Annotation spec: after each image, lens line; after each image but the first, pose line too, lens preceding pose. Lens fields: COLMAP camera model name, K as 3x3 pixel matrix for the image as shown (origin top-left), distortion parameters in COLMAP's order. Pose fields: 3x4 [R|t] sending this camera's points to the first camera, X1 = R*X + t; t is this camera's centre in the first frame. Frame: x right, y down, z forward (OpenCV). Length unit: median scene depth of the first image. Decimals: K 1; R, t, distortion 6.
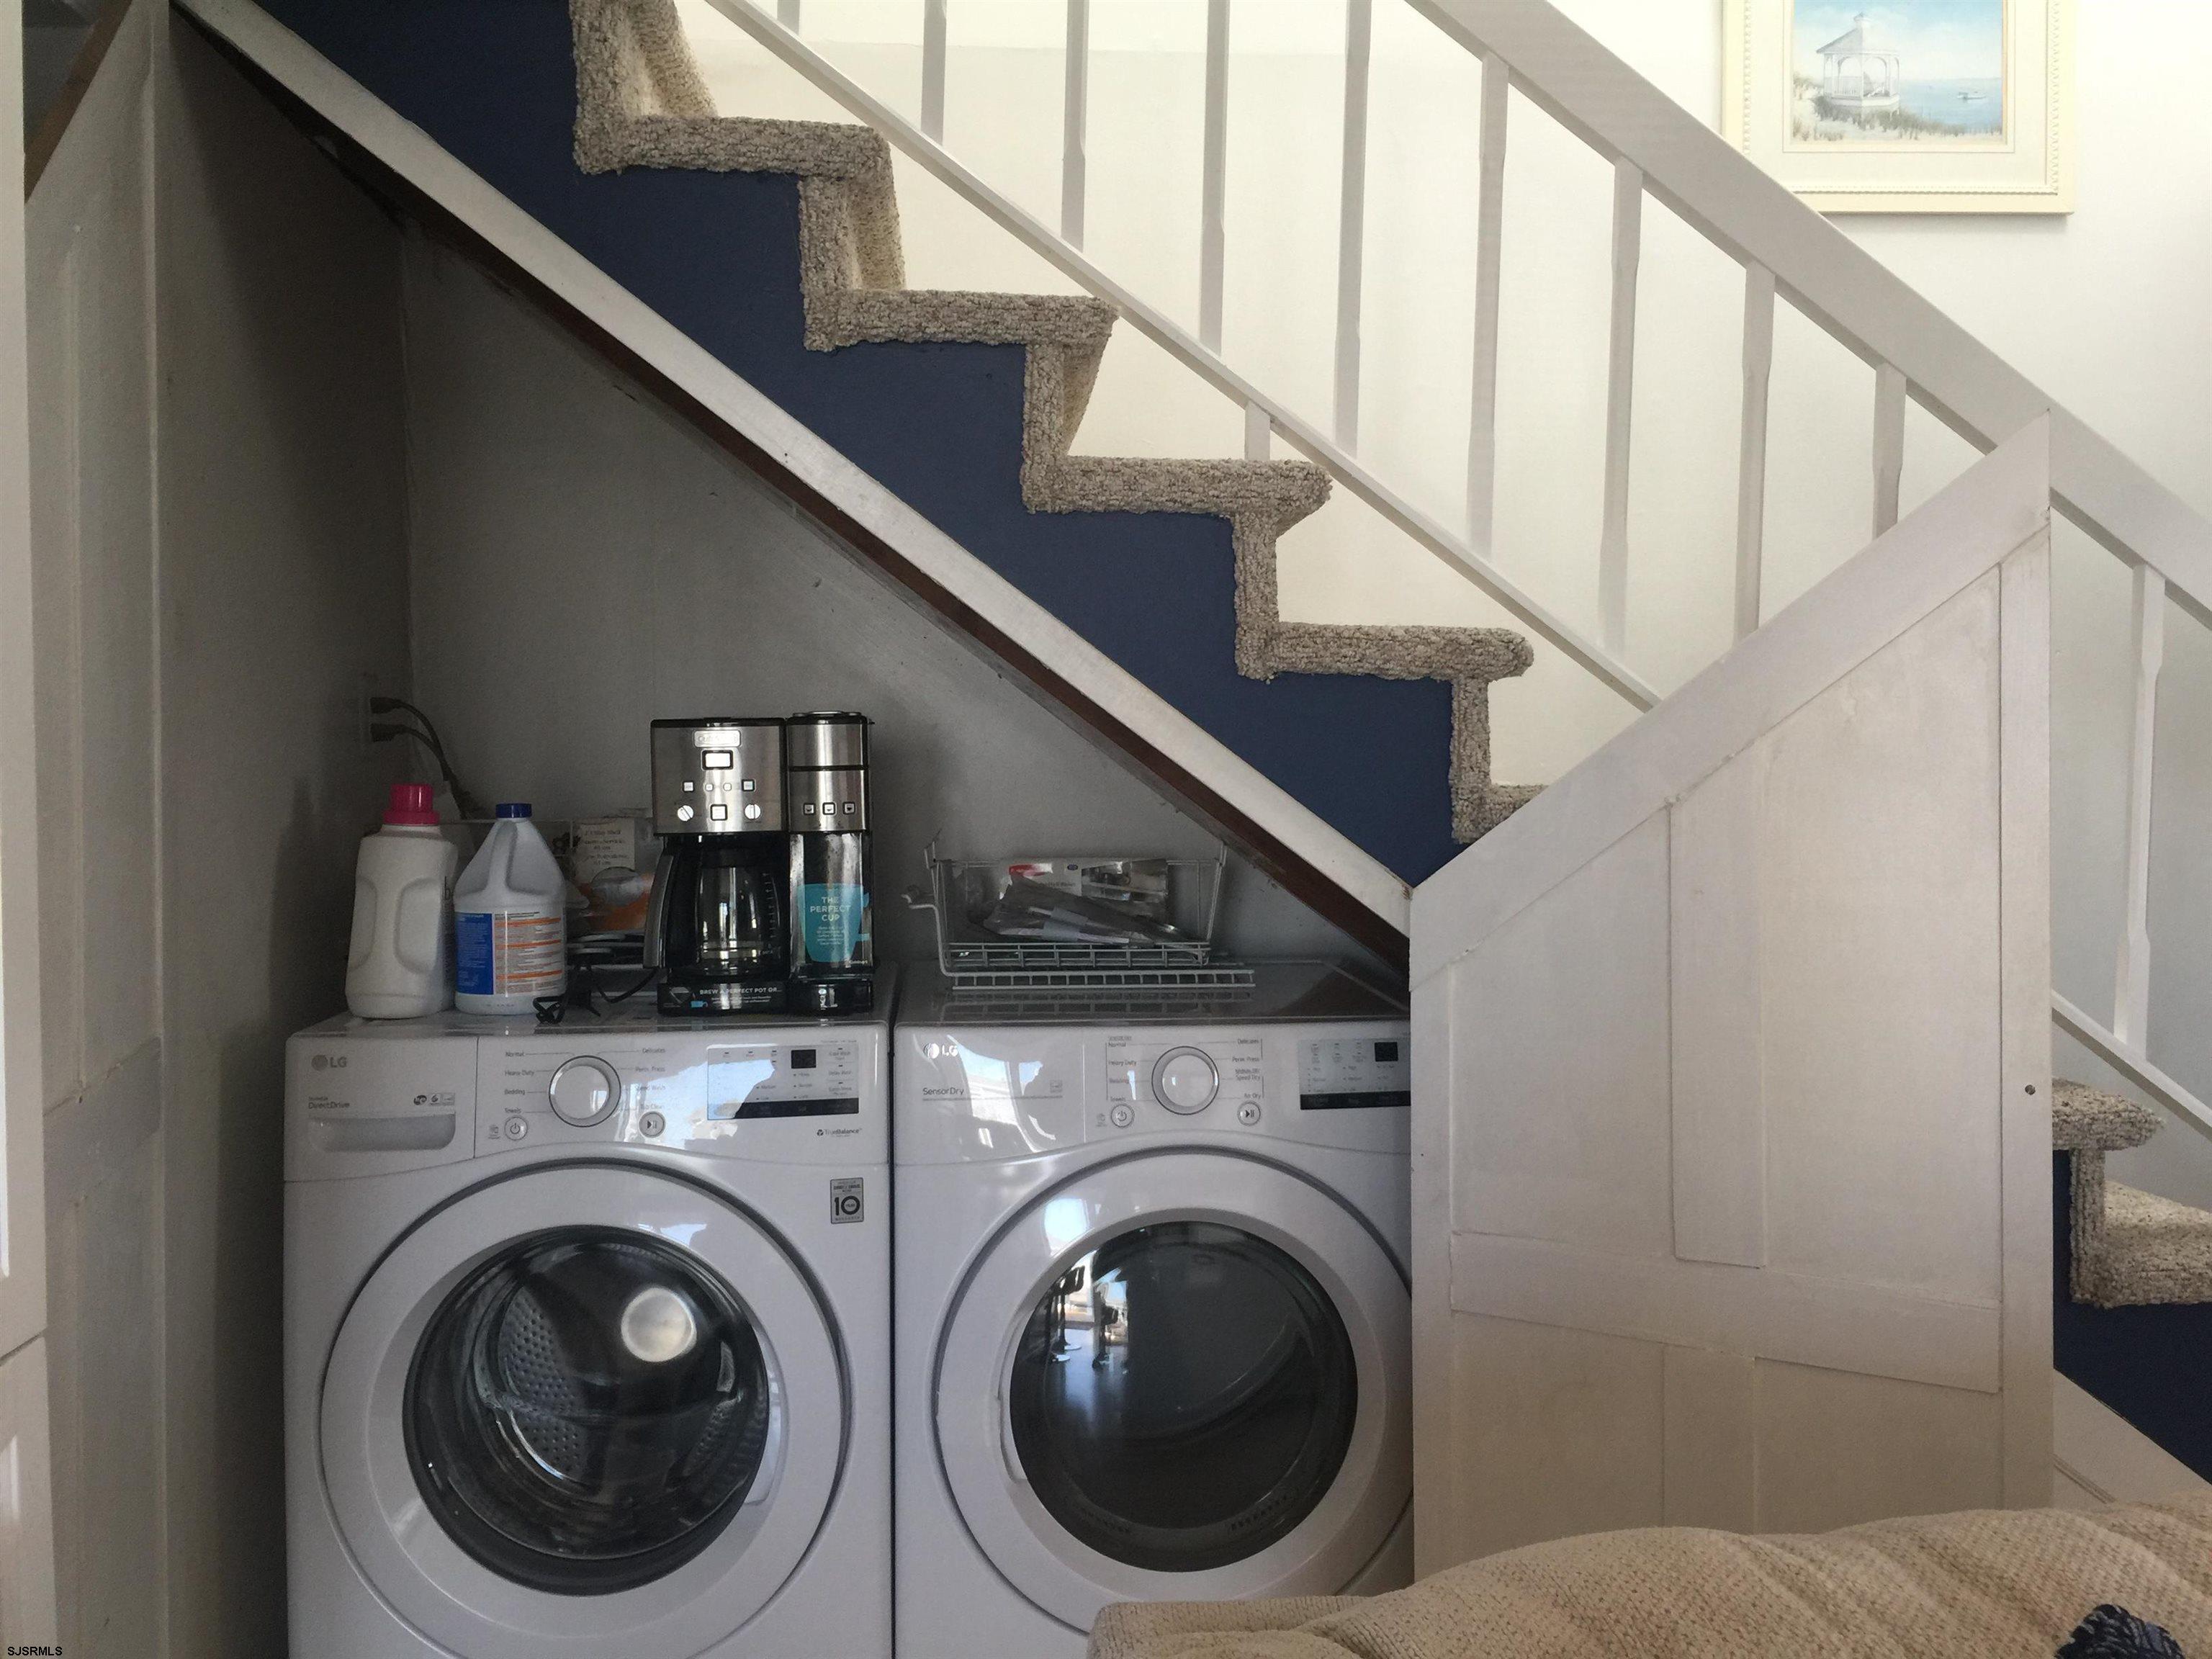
lens RADIAL K [[1901.8, 0, 1104.5], [0, 1901.8, 831.1], [0, 0, 1]] dist [0.010966, -0.021100]
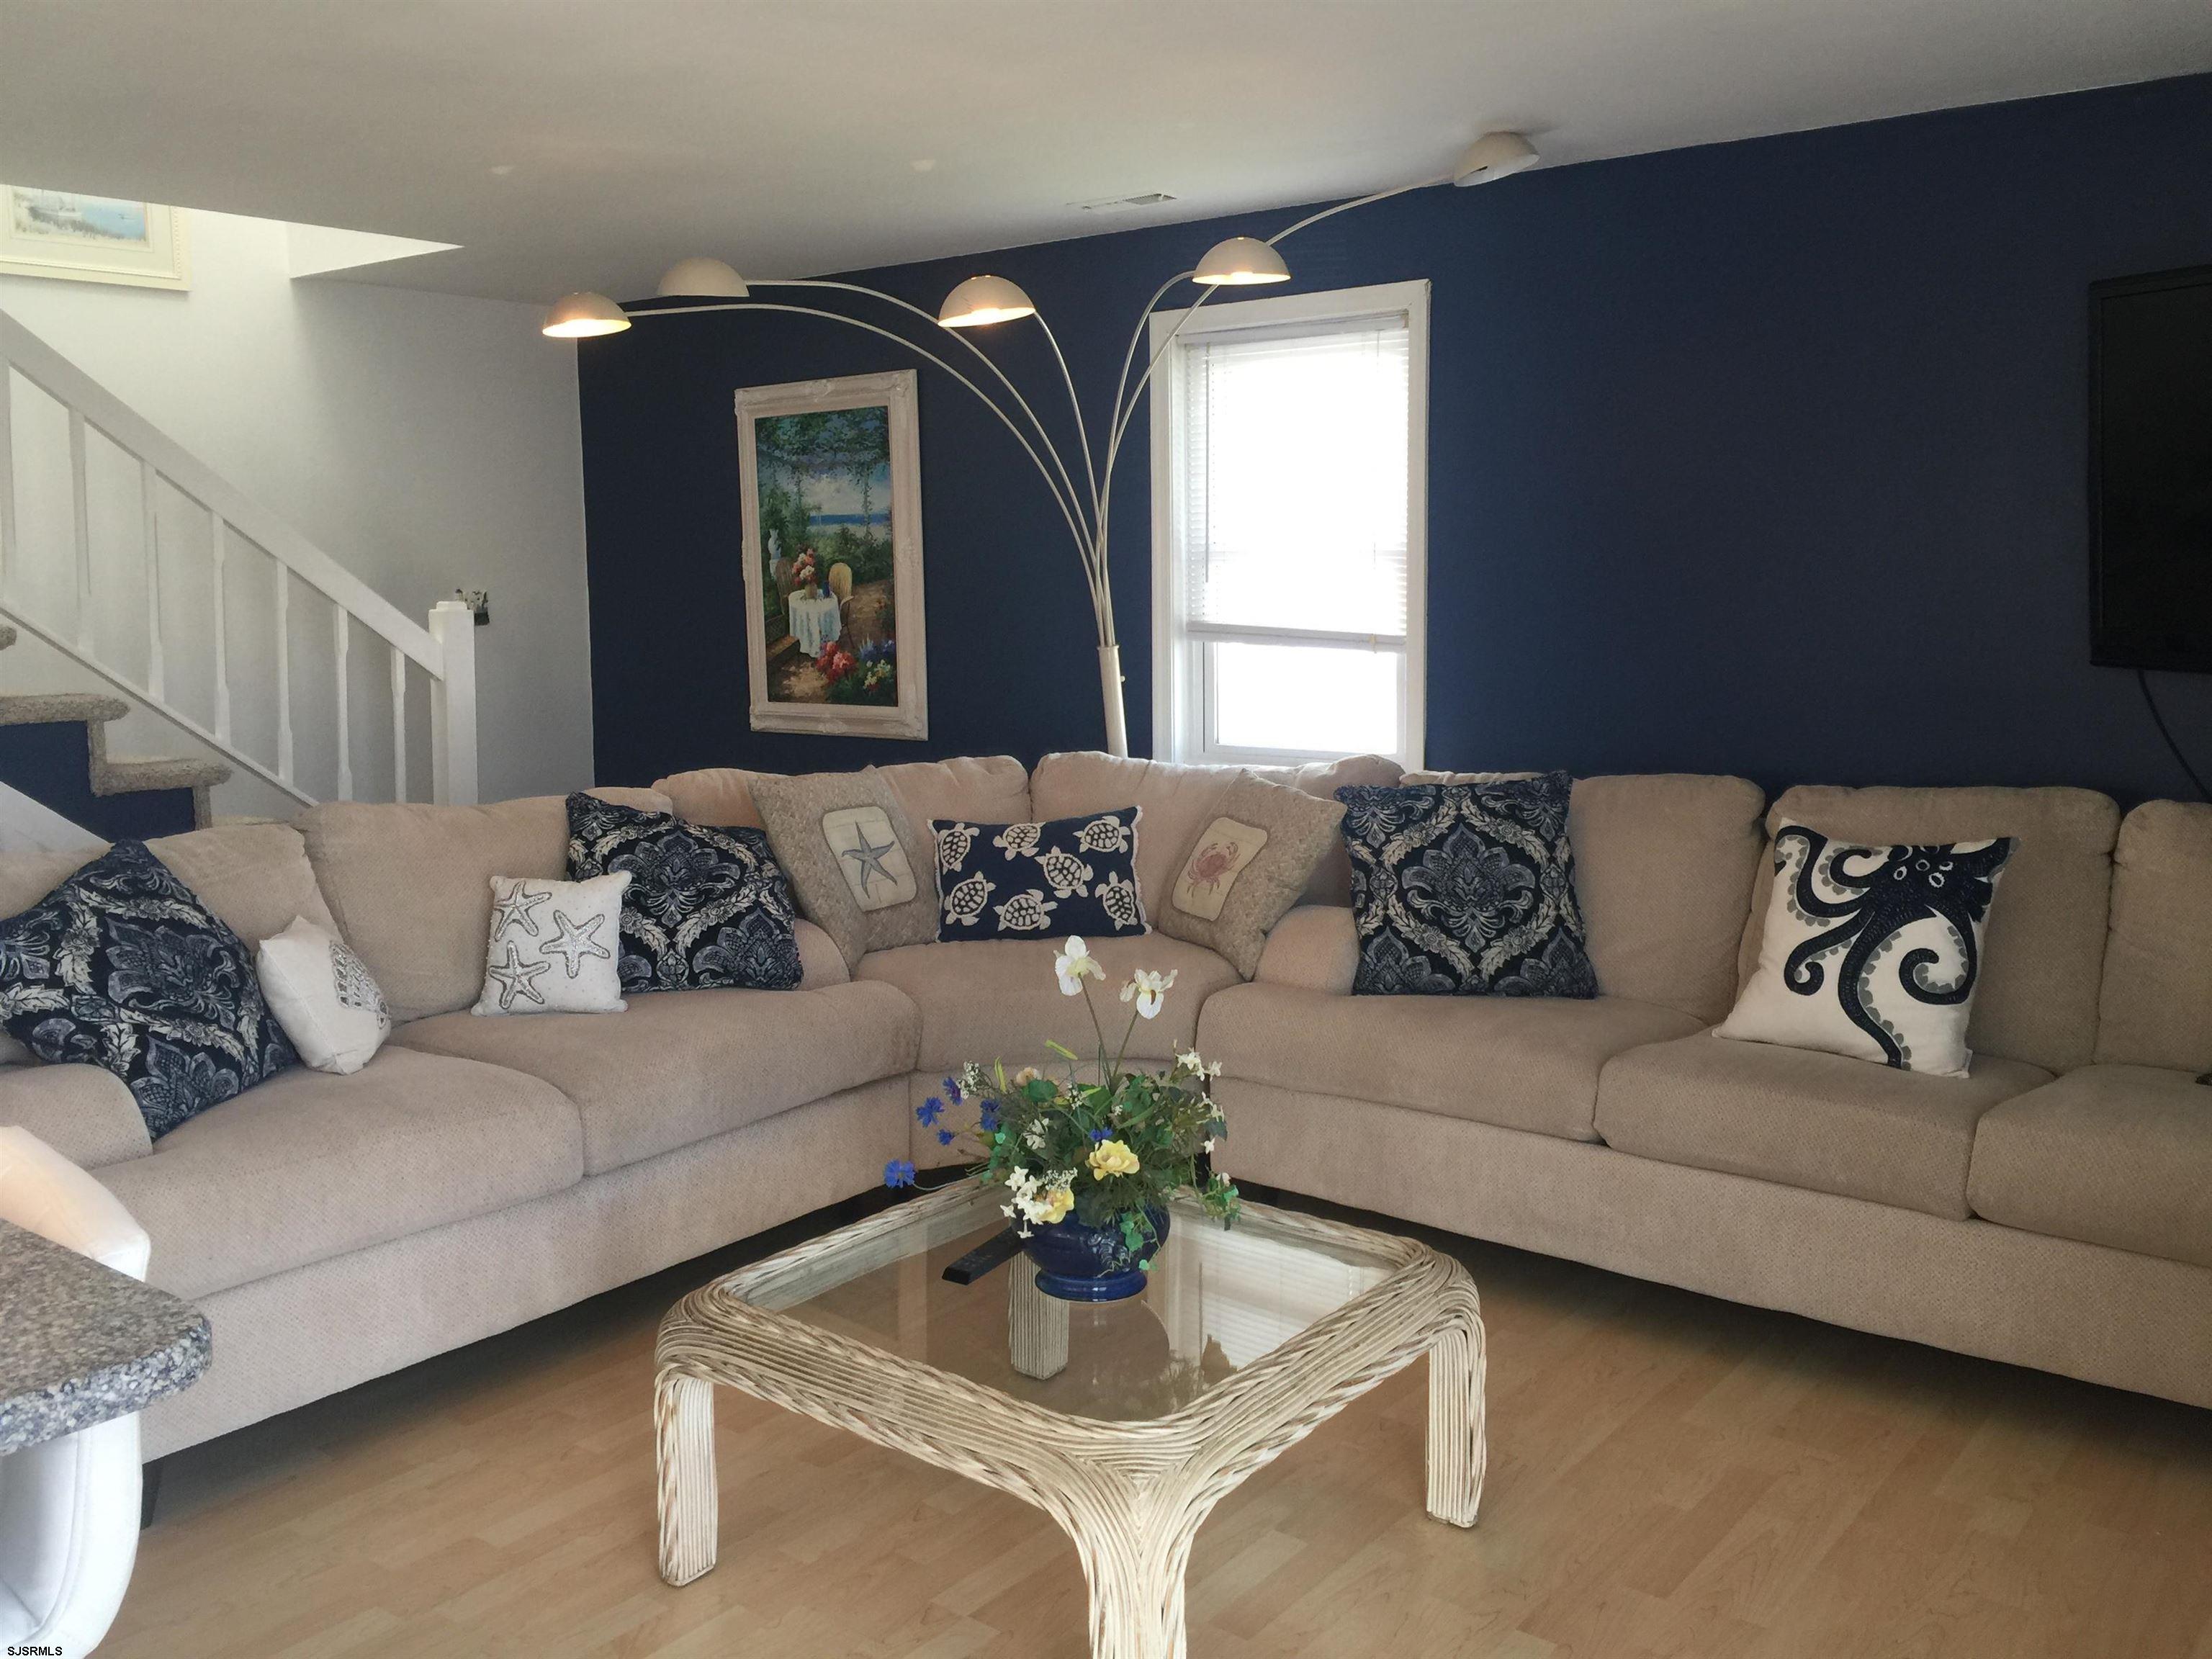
lens RADIAL K [[1901.8, 0, 1098.5], [0, 1901.8, 844.4], [0, 0, 1]] dist [0.010966, -0.021100]
pose [[0.669329, -0.087746, 0.737766, -0.284393], [0.022969, 0.994971, 0.097499, 0.033277], [-0.742611, -0.048313, 0.667978, -0.852660]]
